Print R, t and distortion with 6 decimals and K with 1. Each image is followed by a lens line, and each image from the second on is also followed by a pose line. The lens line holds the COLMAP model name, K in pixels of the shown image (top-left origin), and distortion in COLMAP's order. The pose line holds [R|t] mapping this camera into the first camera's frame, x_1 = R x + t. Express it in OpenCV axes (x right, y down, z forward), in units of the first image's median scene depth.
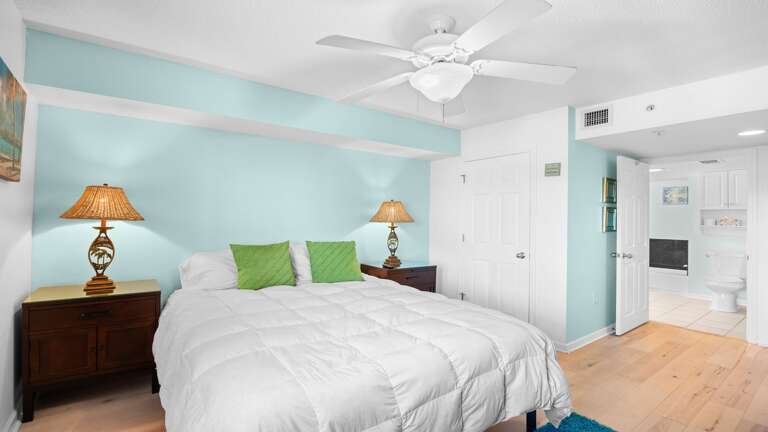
lens RADIAL K [[383.6, 0, 384.0], [0, 383.6, 216.0], [0, 0, 1]] dist [-0.000948, -0.000211]
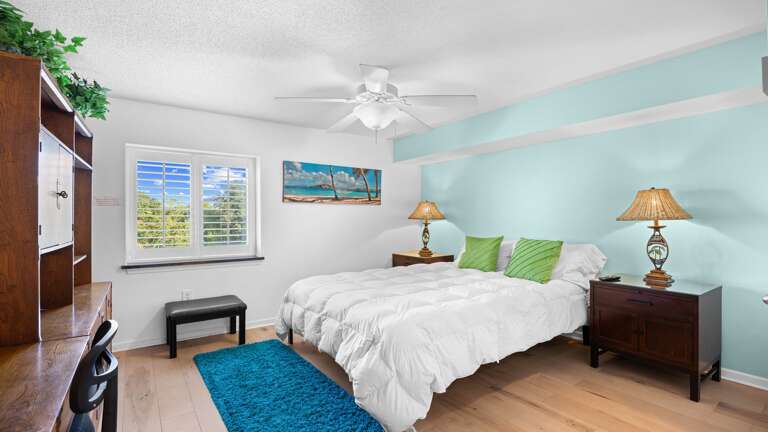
lens RADIAL K [[356.4, 0, 384.0], [0, 356.4, 216.0], [0, 0, 1]] dist [0.000551, 0.000103]
pose [[-0.065393, -0.017180, -0.997712, 0.682965], [0.014955, 0.999723, -0.018195, 0.013910], [0.997748, -0.016111, -0.065118, 0.564186]]
